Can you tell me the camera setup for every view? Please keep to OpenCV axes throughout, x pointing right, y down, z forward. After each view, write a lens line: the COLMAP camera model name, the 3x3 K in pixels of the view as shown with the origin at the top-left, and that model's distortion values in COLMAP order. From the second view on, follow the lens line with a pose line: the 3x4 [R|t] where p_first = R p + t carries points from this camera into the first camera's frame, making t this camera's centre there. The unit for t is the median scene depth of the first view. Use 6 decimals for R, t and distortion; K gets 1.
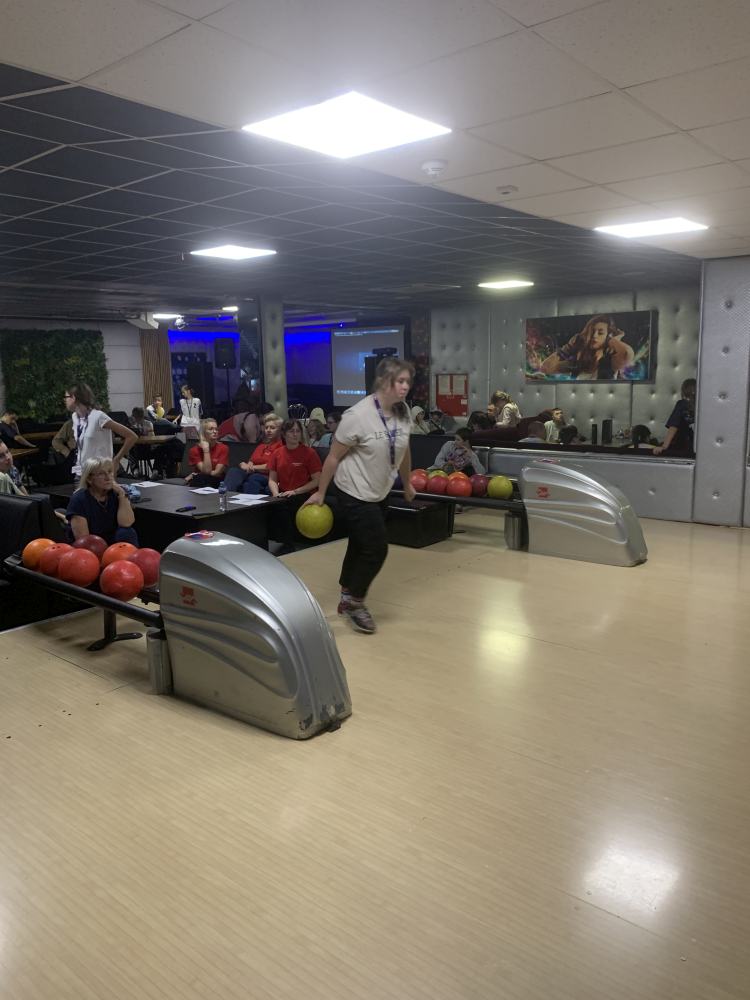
lens RADIAL K [[748.5, 0, 375.1], [0, 748.5, 487.5], [0, 0, 1]] dist [0.078558, -0.112675]
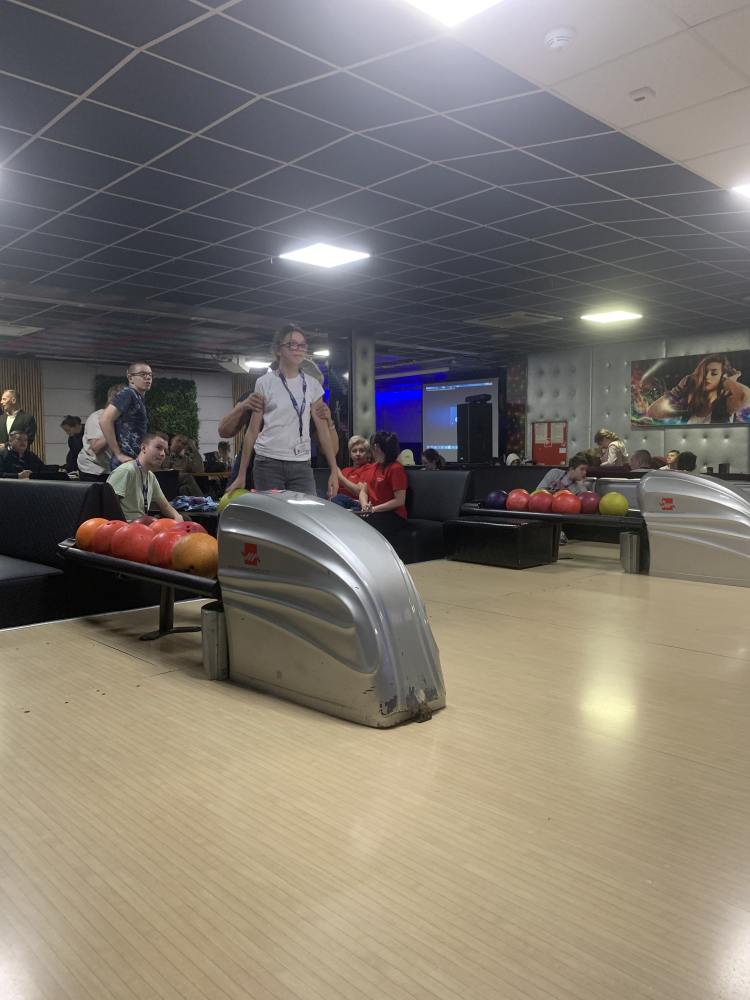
lens RADIAL K [[755.7, 0, 395.0], [0, 755.7, 504.0], [0, 0, 1]] dist [0.060803, -0.103870]
pose [[0.995734, 0.018887, -0.090316, -0.006972], [-0.026113, 0.996492, -0.079507, 0.065587], [0.088498, 0.081526, 0.992734, 0.081205]]
